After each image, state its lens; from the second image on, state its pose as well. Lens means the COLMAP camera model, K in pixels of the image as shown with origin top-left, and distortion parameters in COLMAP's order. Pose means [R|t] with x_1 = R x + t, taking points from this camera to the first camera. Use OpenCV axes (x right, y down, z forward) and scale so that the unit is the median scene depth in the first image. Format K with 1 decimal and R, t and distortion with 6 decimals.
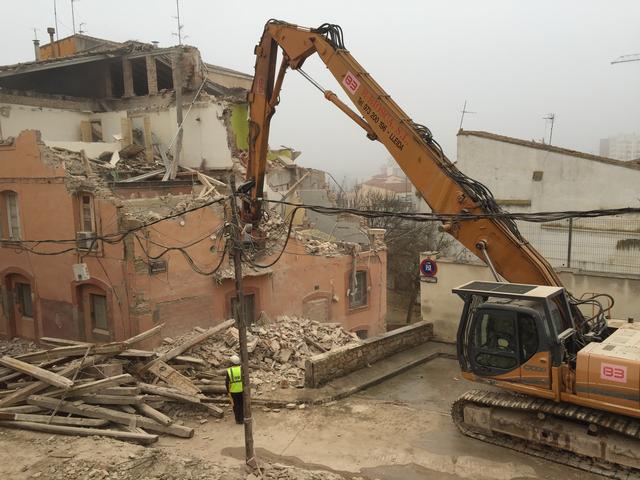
lens RADIAL K [[534.0, 0, 320.0], [0, 534.0, 240.0], [0, 0, 1]] dist [0.079265, -0.119631]
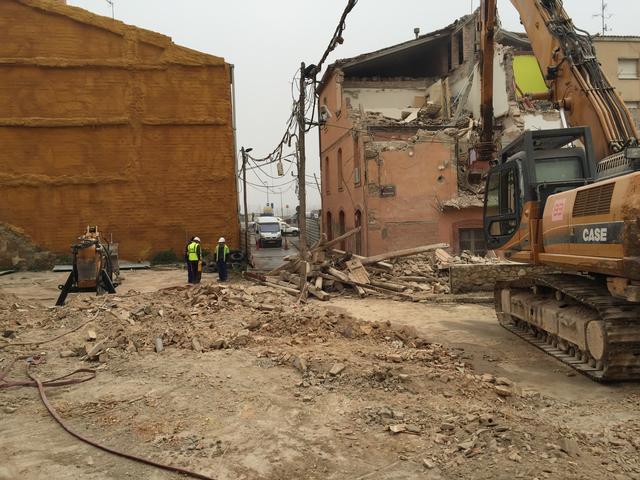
lens RADIAL K [[534.0, 0, 320.0], [0, 534.0, 240.0], [0, 0, 1]] dist [0.079265, -0.119631]
pose [[0.616348, 0.040828, -0.786415, 0.517483], [-0.085970, 0.996175, -0.015660, 0.182813], [0.782767, 0.077260, 0.617500, 0.166978]]
